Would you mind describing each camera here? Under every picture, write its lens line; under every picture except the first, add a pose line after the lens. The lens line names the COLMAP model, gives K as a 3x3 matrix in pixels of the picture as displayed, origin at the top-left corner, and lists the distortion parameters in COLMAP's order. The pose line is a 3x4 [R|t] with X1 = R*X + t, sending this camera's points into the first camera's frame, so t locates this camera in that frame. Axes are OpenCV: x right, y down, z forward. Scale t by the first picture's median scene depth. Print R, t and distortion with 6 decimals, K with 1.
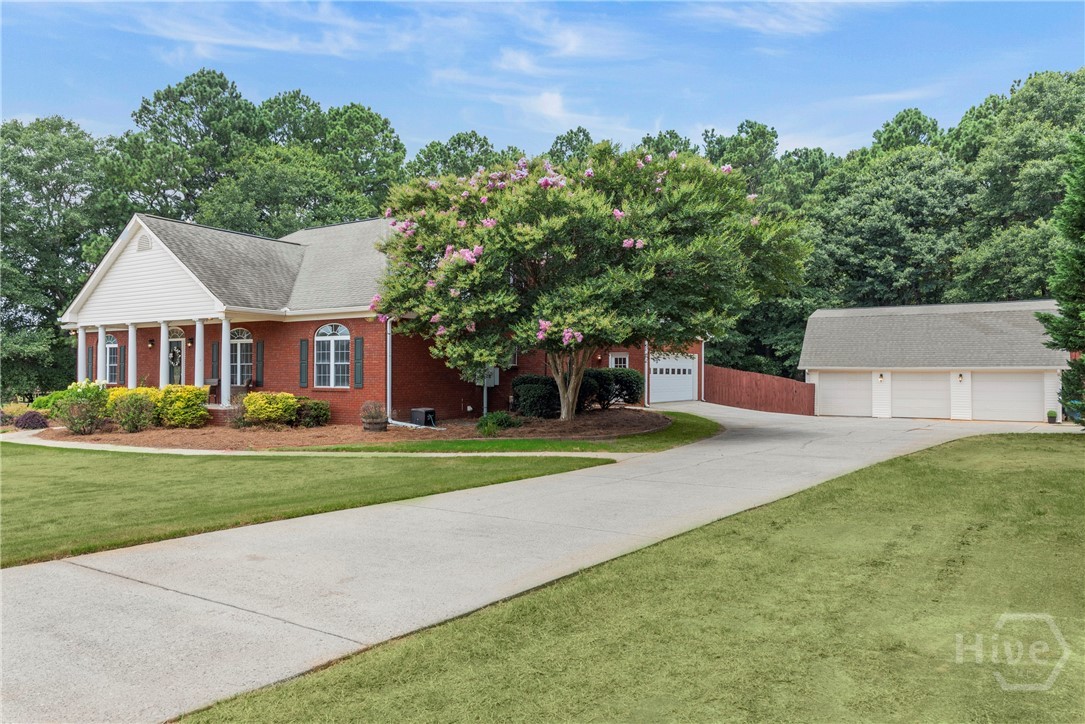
lens RADIAL K [[753.7, 0, 543.9], [0, 753.7, 393.9], [0, 0, 1]] dist [0.001925, -0.003892]
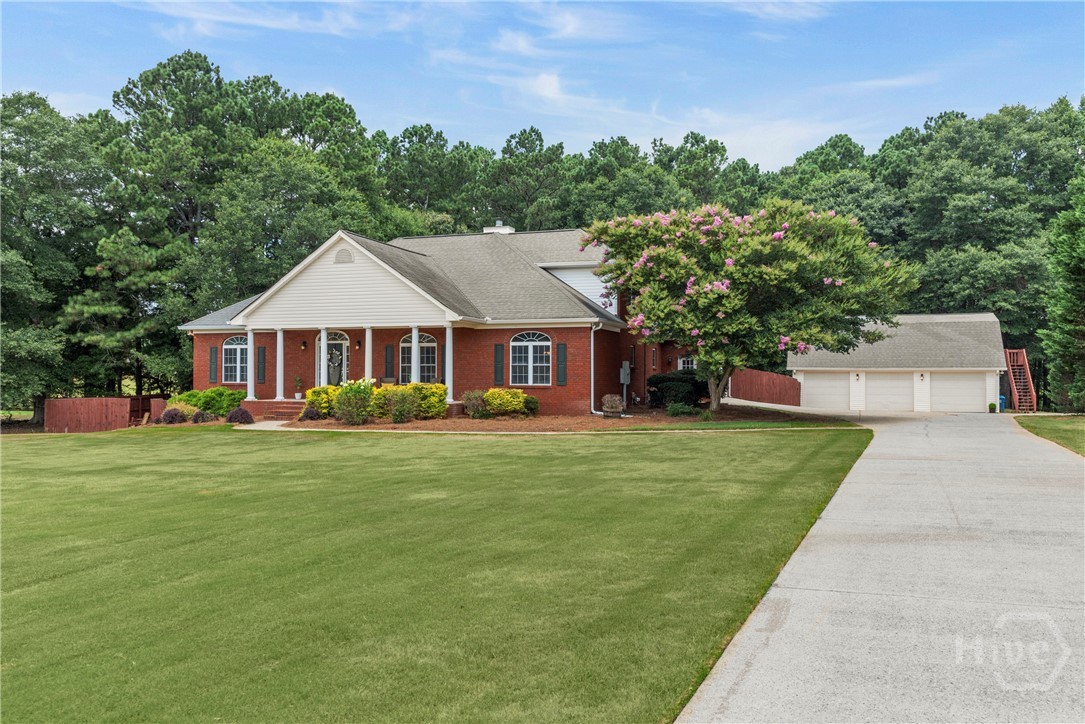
lens RADIAL K [[867.2, 0, 542.1], [0, 867.2, 396.8], [0, 0, 1]] dist [0.006466, 0.007841]
pose [[0.972888, -0.005827, 0.231202, -0.306676], [0.005944, 0.999982, 0.000194, 0.005289], [-0.231200, 0.001186, 0.972906, -0.179364]]
